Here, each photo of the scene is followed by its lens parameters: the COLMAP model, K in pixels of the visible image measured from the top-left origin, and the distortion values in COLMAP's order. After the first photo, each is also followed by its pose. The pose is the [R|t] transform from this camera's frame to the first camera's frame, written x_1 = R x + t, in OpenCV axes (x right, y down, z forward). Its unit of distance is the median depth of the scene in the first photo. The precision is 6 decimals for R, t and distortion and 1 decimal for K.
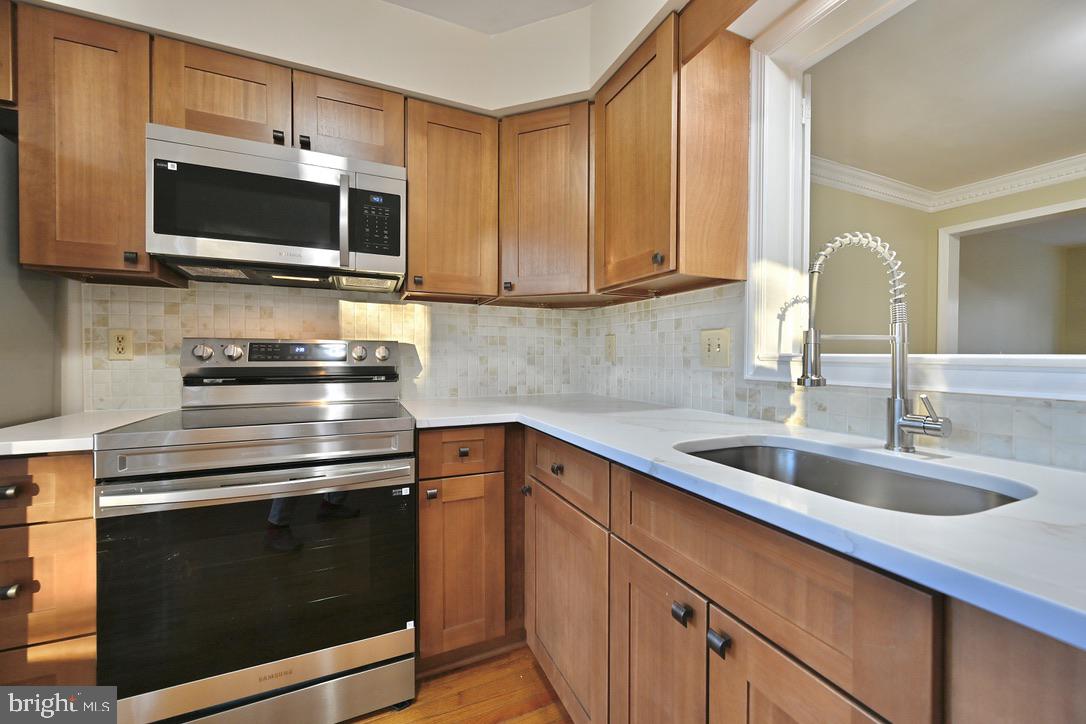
lens RADIAL K [[424.7, 0, 540.5], [0, 424.7, 356.8], [0, 0, 1]] dist [-0.000741, -0.000039]
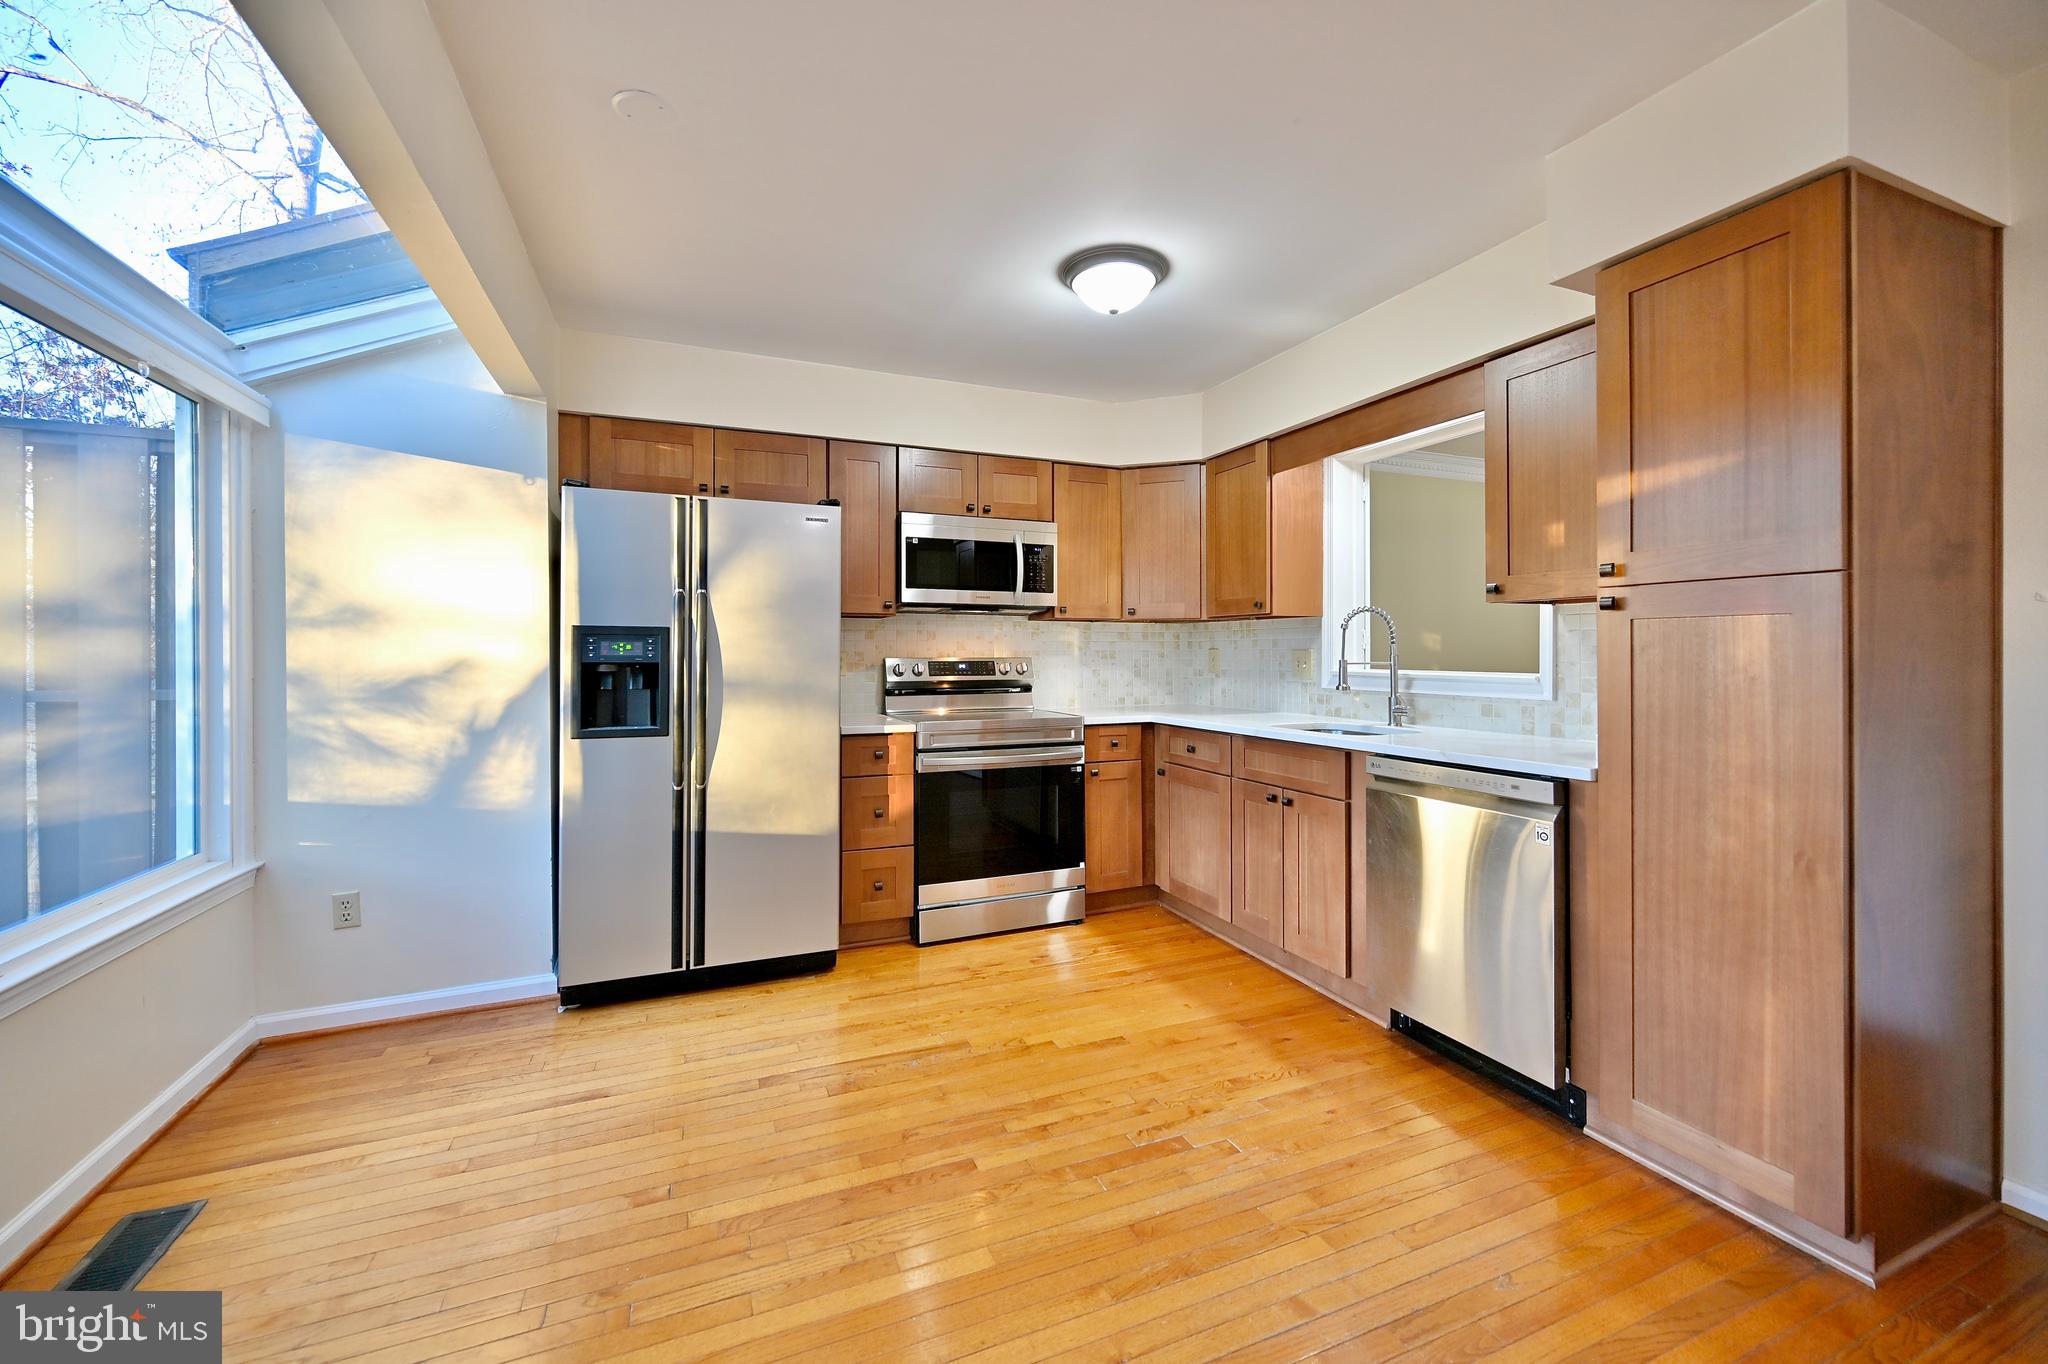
lens RADIAL K [[808.3, 0, 1018.2], [0, 808.3, 652.5], [0, 0, 1]] dist [-0.000036, -0.000160]
pose [[0.999800, -0.006260, -0.018983, -0.442697], [0.006193, 0.999974, -0.003560, -0.057085], [0.019005, 0.003441, 0.999813, -1.601234]]
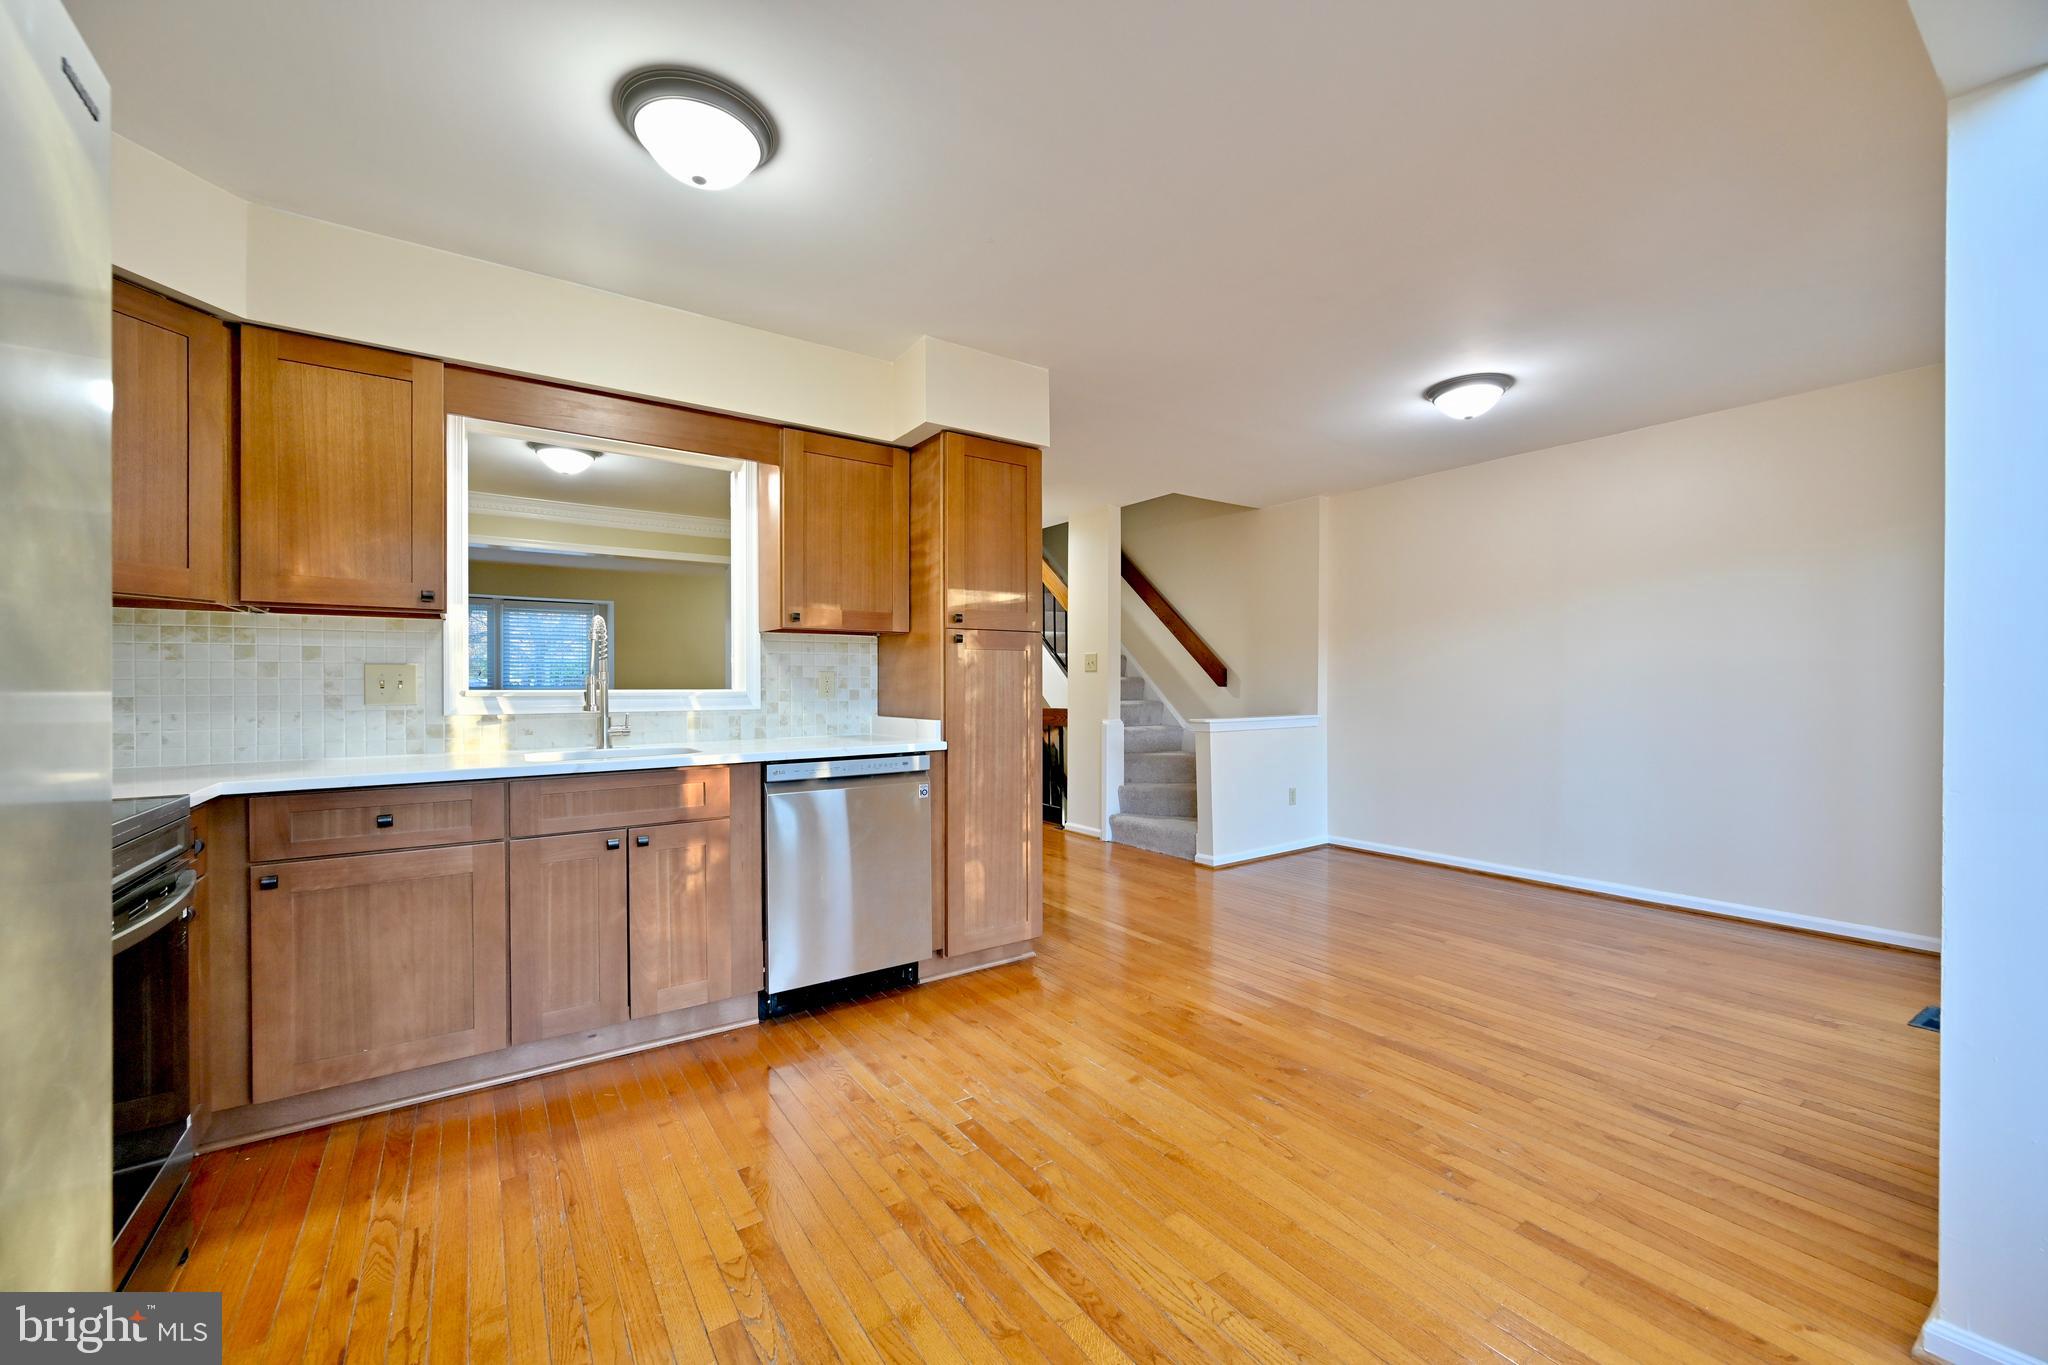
lens RADIAL K [[795.1, 0, 1032.9], [0, 795.1, 687.2], [0, 0, 1]] dist [-0.000720, -0.000084]
pose [[-0.197494, -0.006184, 0.980285, -1.647411], [0.006752, 0.999948, 0.007668, -0.020059], [-0.980281, 0.008133, -0.197442, -0.014287]]
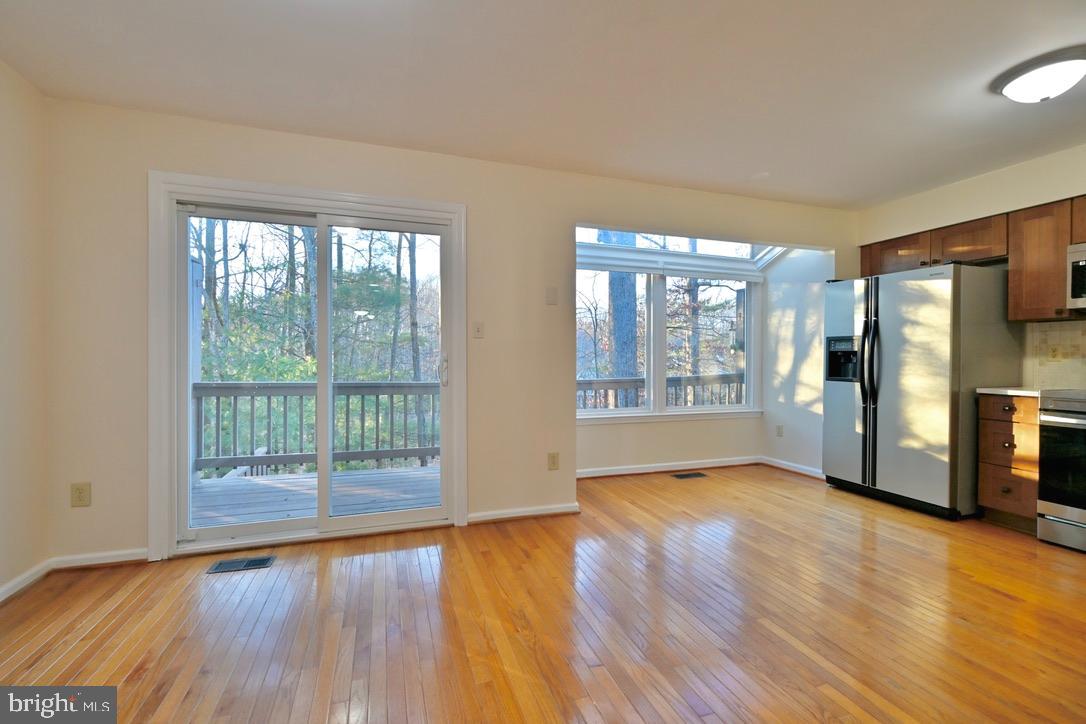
lens RADIAL K [[447.9, 0, 535.9], [0, 447.9, 362.5], [0, 0, 1]] dist [0.002522, 0.000473]
pose [[-0.082032, 0.006924, -0.996606, 1.339821], [-0.006884, 0.999948, 0.007514, 0.015170], [0.996606, 0.007477, -0.081980, -1.272622]]
